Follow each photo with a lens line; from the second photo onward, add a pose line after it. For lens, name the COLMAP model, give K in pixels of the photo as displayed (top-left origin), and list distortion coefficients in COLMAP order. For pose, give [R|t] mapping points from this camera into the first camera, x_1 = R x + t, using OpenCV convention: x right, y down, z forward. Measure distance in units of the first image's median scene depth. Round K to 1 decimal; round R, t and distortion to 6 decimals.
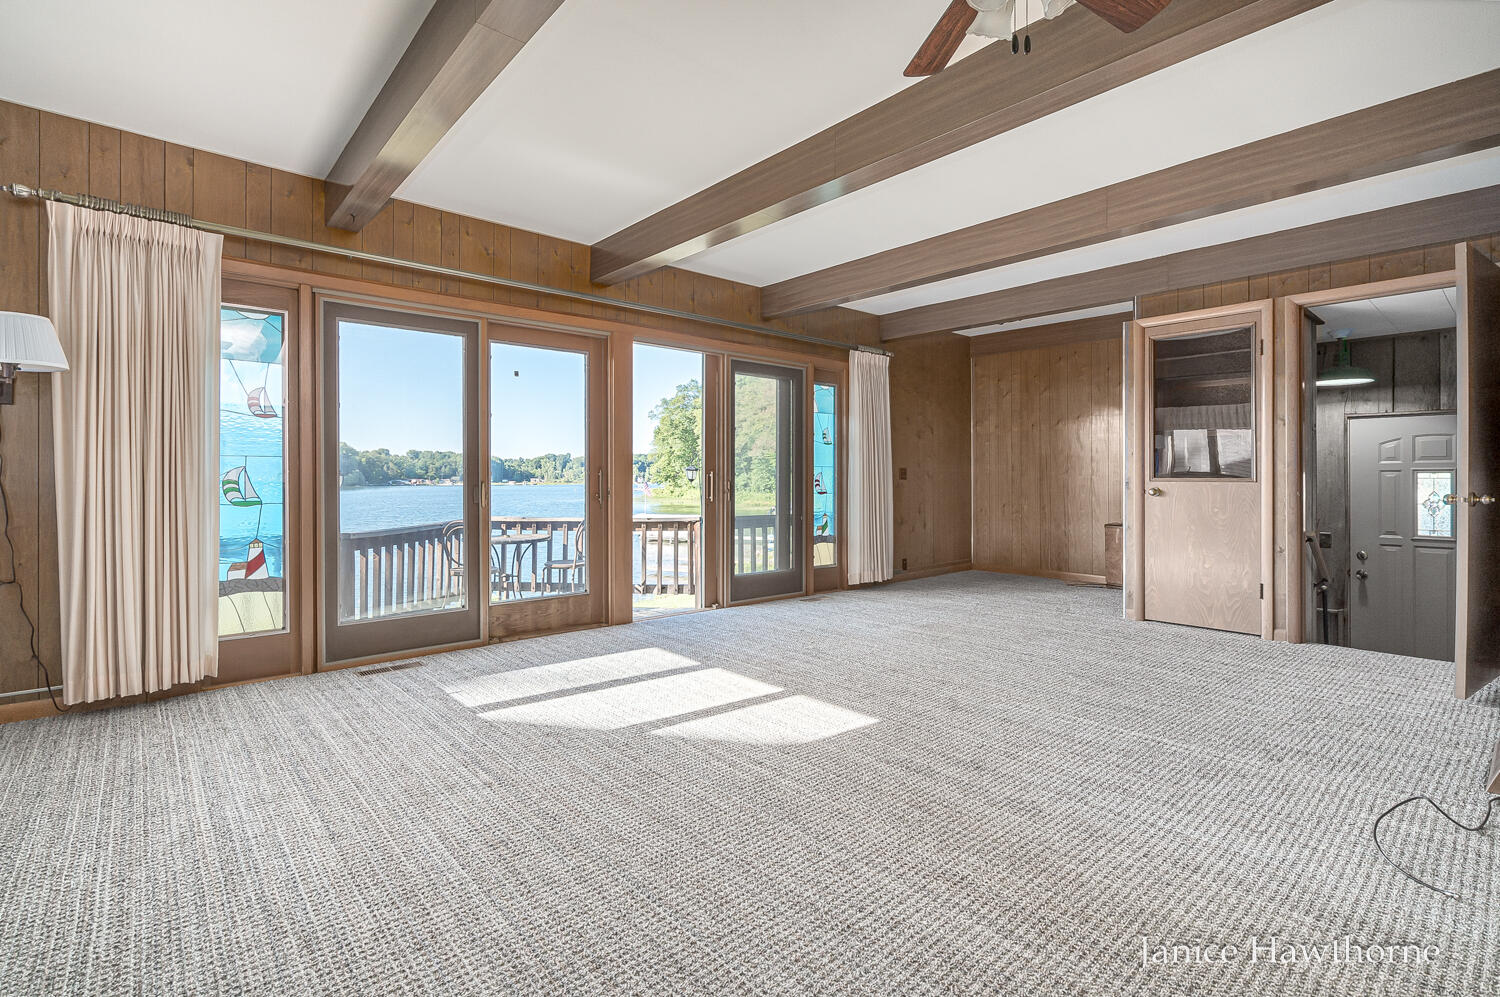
lens RADIAL K [[708.1, 0, 722.2], [0, 708.1, 488.6], [0, 0, 1]] dist [-0.000774, -0.000205]
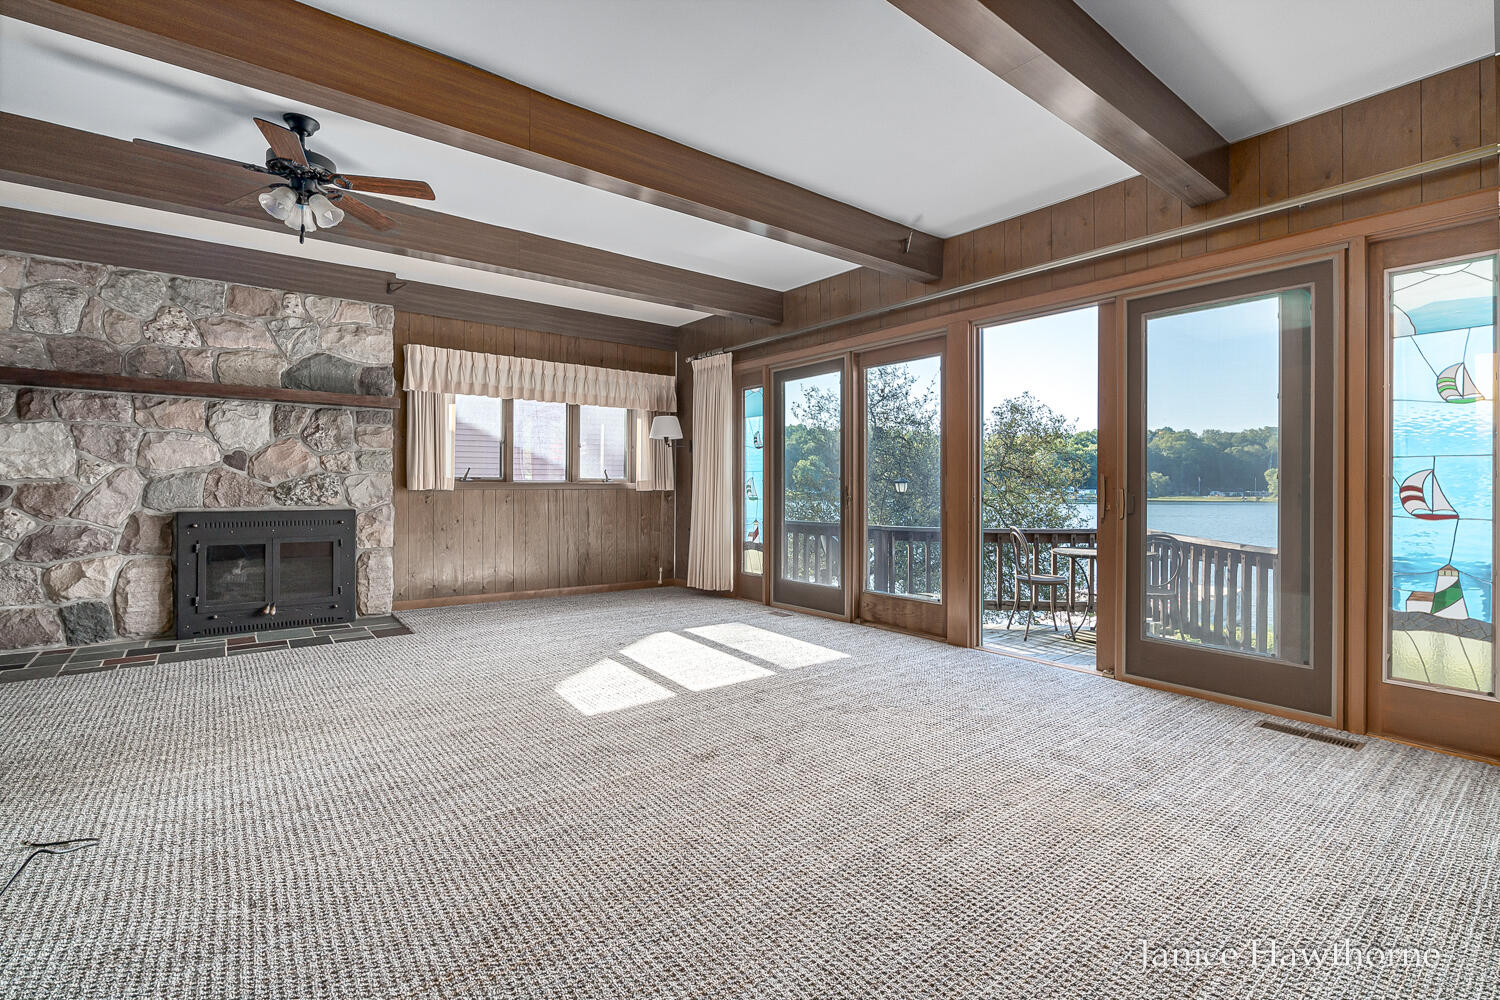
lens RADIAL K [[651.8, 0, 707.7], [0, 651.8, 486.7], [0, 0, 1]] dist [-0.011140, 0.000241]
pose [[-0.060498, 0.001297, -0.998167, 0.931250], [-0.014719, 0.999889, 0.002191, -0.009853], [0.998060, 0.014825, -0.060473, 0.981773]]
